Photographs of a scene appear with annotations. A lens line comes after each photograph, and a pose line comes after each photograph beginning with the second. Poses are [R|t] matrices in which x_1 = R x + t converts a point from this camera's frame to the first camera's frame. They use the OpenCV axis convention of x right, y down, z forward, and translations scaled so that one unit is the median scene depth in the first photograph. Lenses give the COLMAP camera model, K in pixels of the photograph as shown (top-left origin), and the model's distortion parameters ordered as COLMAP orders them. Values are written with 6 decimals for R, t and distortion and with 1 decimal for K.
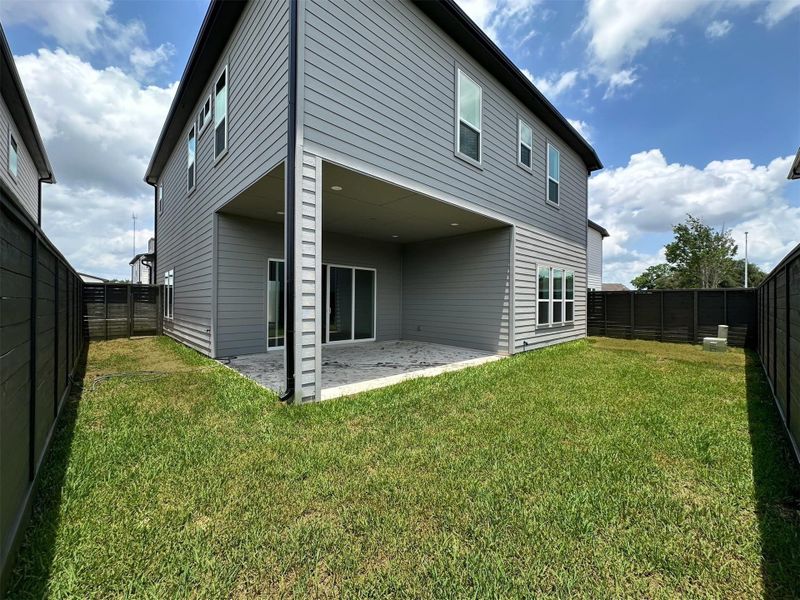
lens RADIAL K [[320.5, 0, 400.0], [0, 320.5, 300.0], [0, 0, 1]] dist [-0.000451, -0.000072]
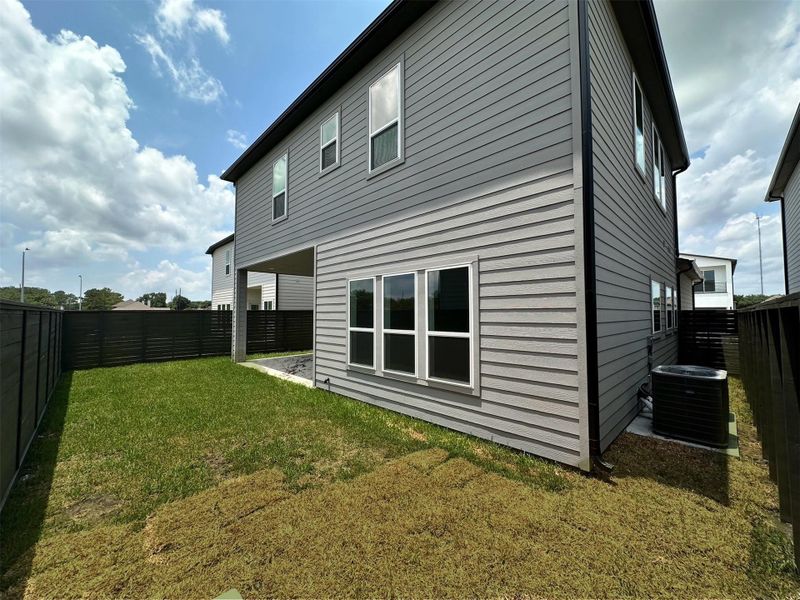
lens RADIAL K [[320.5, 0, 400.0], [0, 320.5, 300.0], [0, 0, 1]] dist [-0.000451, -0.000072]
pose [[0.020056, -0.053687, -0.998356, 1.149285], [0.005978, 0.998546, -0.053577, -0.024319], [0.999781, -0.004894, 0.020348, 1.097855]]
